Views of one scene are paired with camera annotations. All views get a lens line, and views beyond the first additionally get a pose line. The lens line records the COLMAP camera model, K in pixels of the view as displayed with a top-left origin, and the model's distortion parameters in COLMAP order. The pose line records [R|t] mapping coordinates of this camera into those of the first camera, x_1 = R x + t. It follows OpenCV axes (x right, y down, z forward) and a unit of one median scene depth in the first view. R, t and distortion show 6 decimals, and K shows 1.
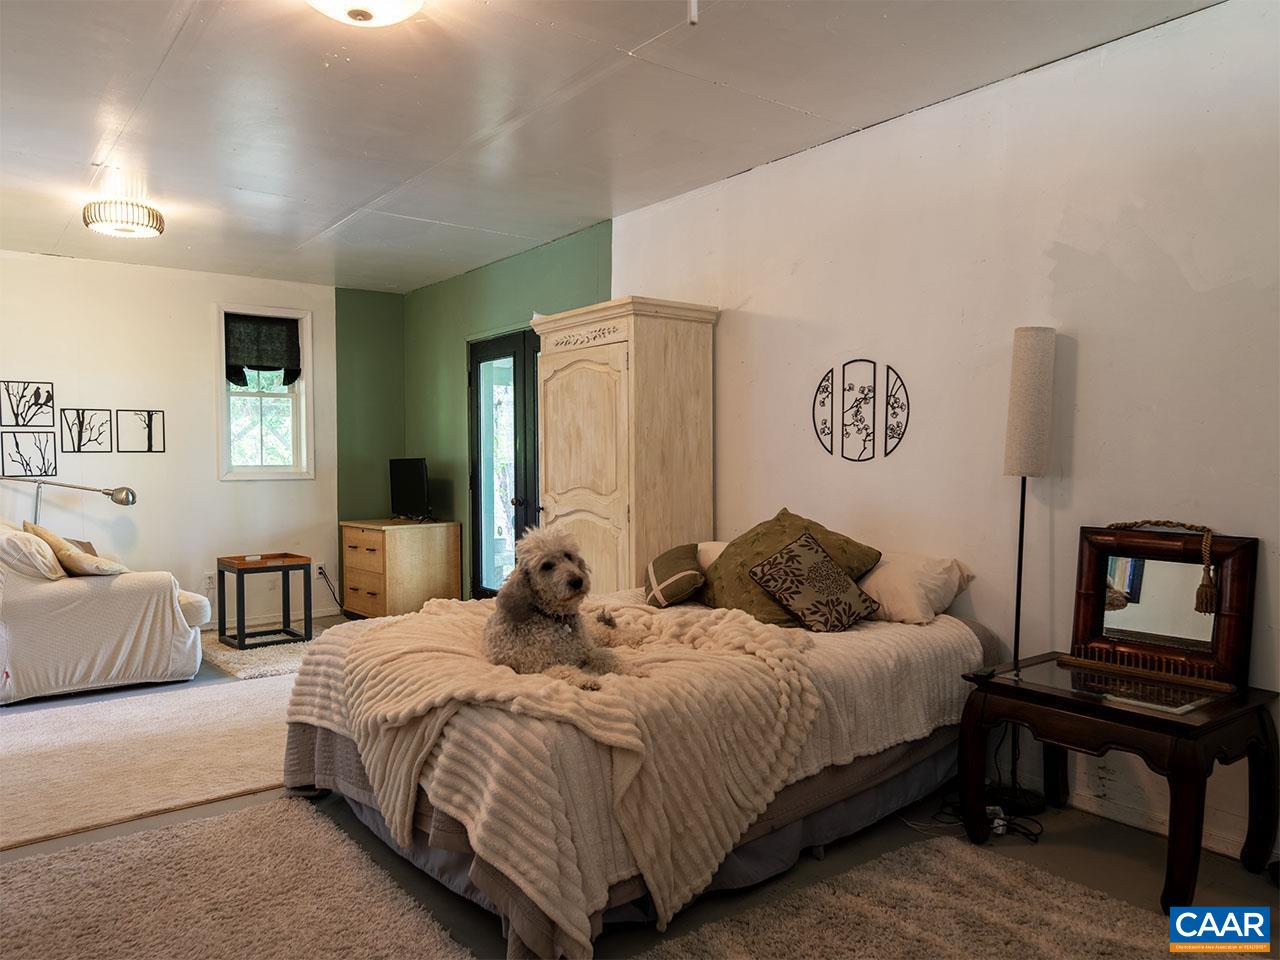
lens RADIAL K [[897.4, 0, 640.0], [0, 897.4, 480.0], [0, 0, 1]] dist [-0.000250, -0.000044]
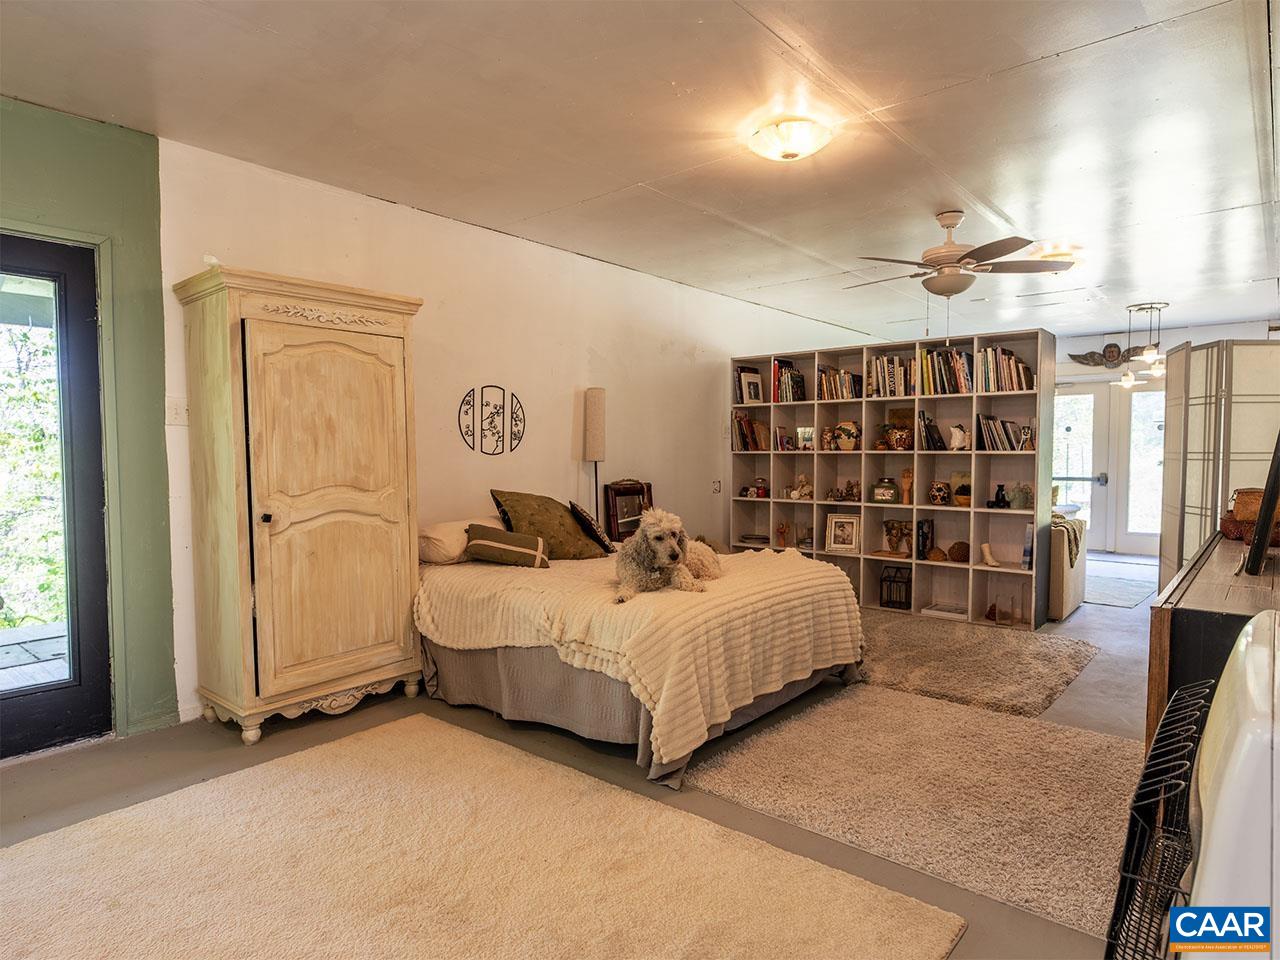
lens RADIAL K [[719.3, 0, 640.0], [0, 719.3, 480.0], [0, 0, 1]] dist [0.000238, 0.000101]
pose [[-0.173212, -0.034176, 0.984291, -0.954470], [0.030178, 0.998744, 0.039989, -0.019572], [-0.984422, 0.036631, -0.171963, 0.962312]]
